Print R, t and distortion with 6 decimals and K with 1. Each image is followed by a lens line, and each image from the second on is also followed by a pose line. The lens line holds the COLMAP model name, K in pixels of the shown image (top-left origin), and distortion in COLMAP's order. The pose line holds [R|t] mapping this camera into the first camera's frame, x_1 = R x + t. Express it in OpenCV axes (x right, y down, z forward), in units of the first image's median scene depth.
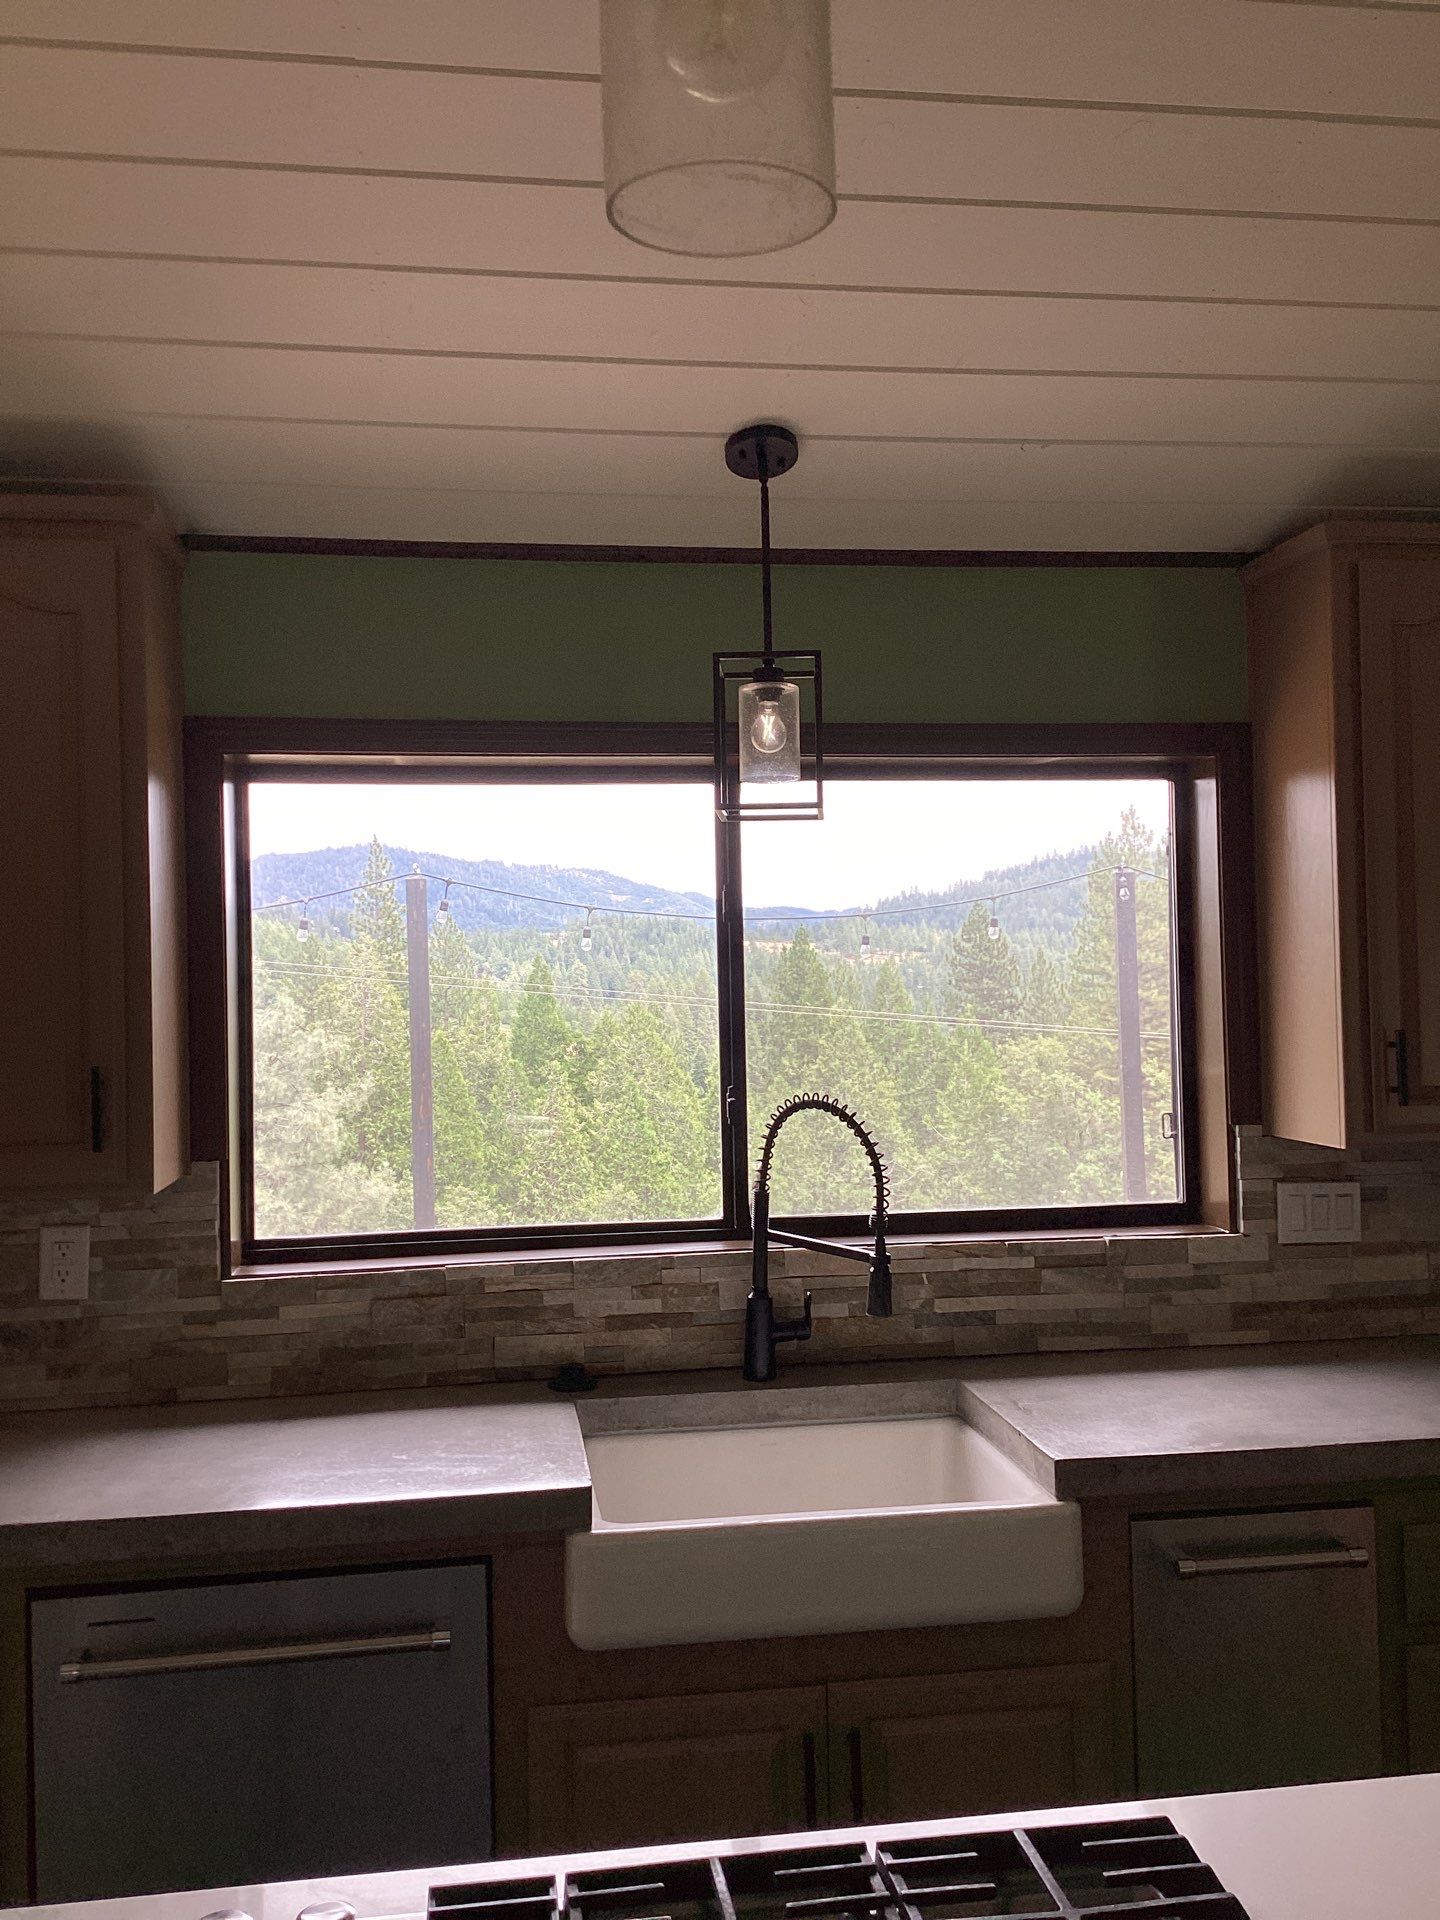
lens RADIAL K [[1757.2, 0, 715.7], [0, 1757.2, 962.0], [0, 0, 1]] dist [0.129063, 0.000000]
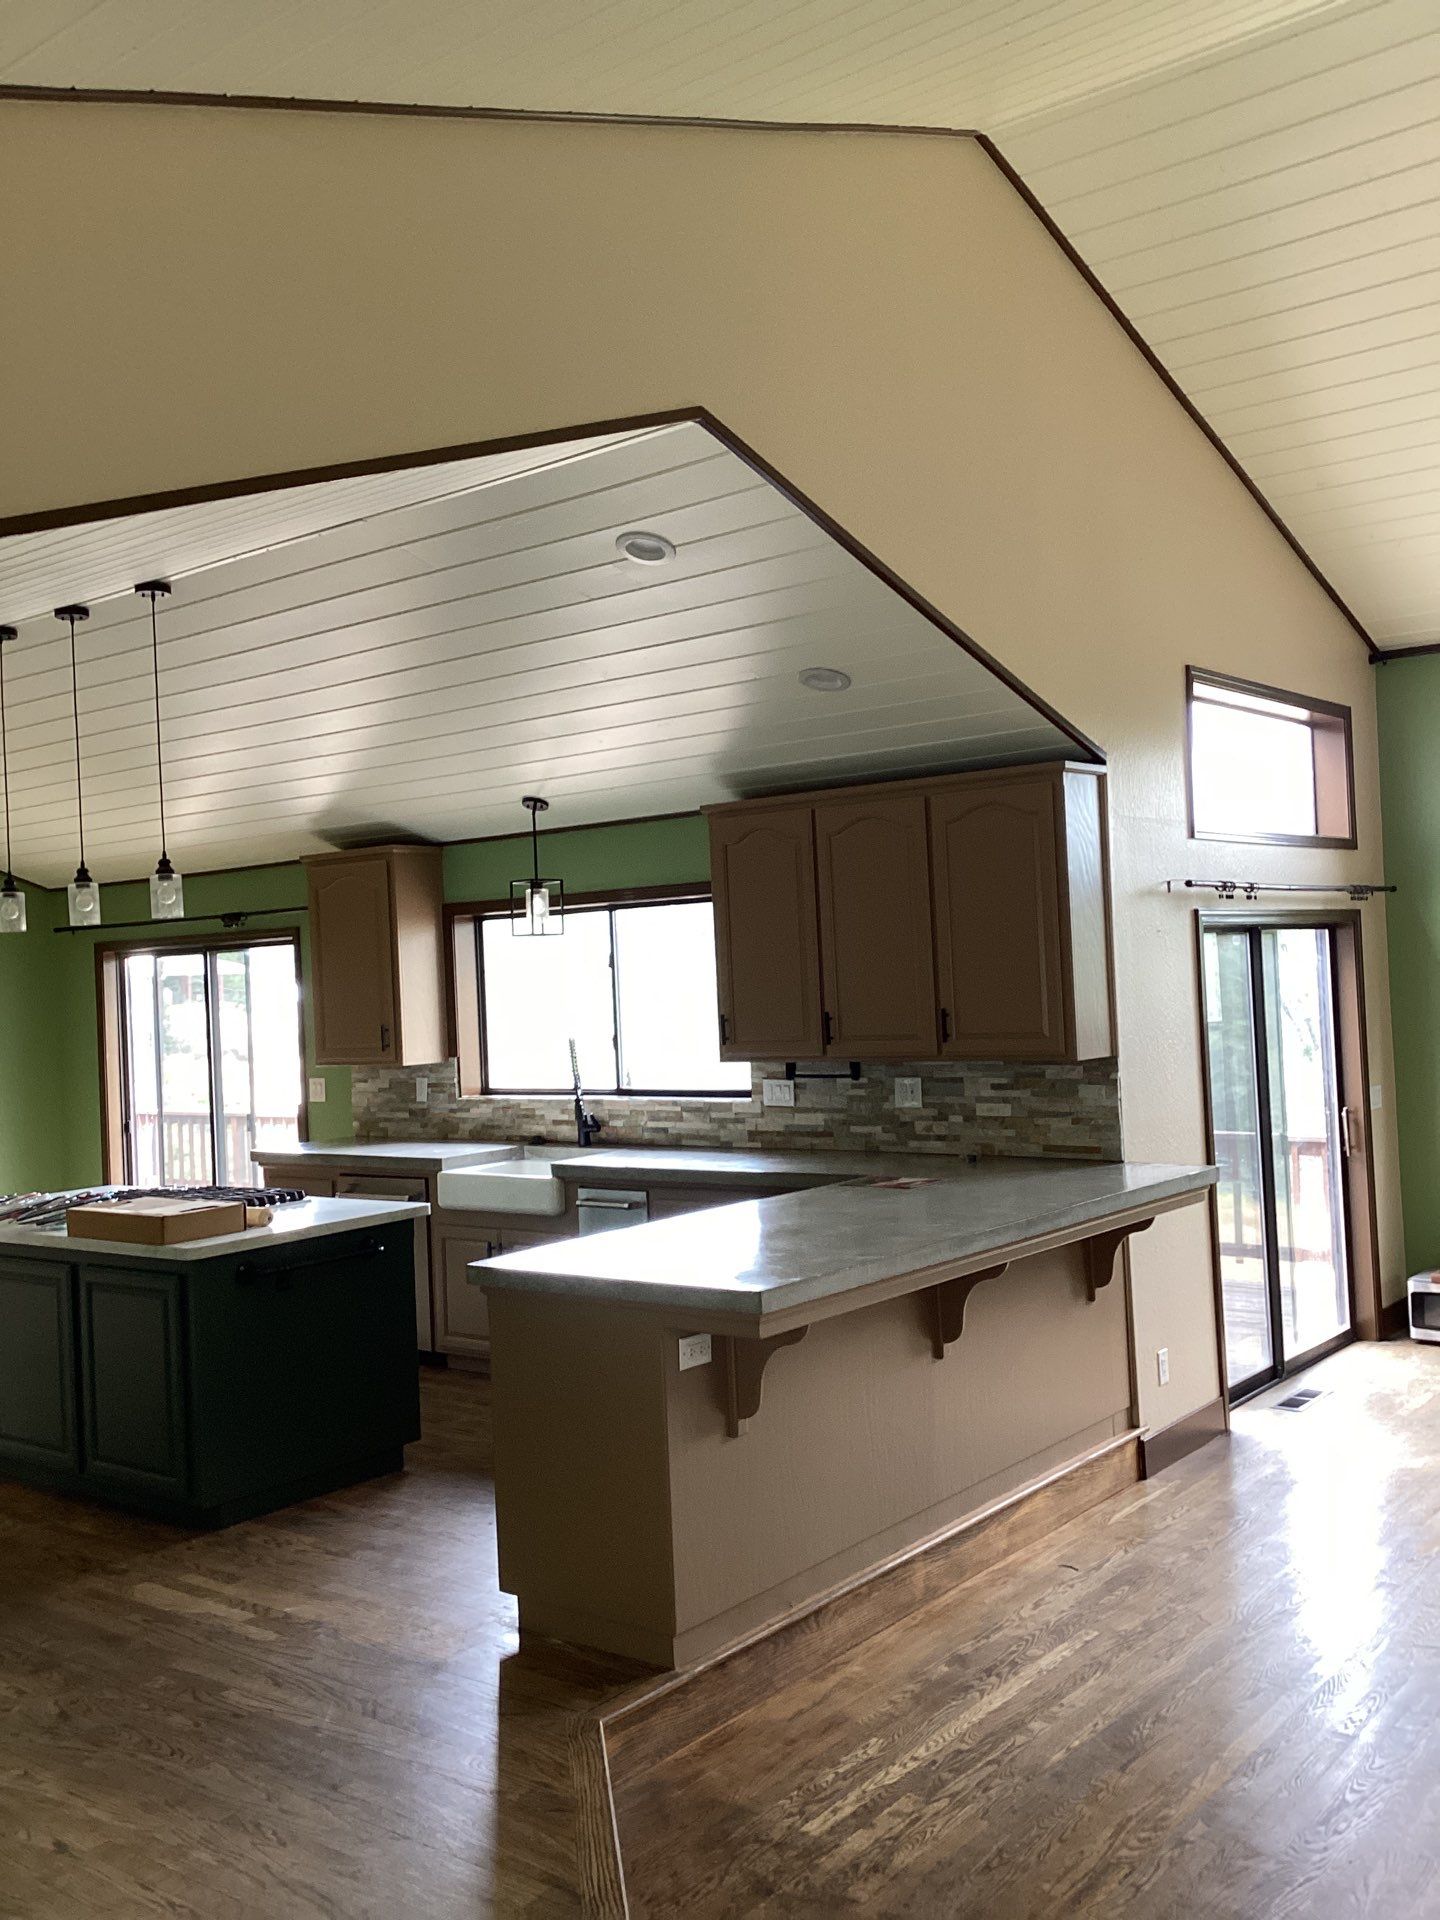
lens RADIAL K [[1757.2, 0, 720.9], [0, 1757.2, 962.2], [0, 0, 1]] dist [0.129063, 0.000000]
pose [[0.685434, -0.014145, -0.727998, 1.972796], [0.034739, 0.999308, 0.013291, -0.059160], [0.727306, -0.034400, 0.685451, -0.593555]]
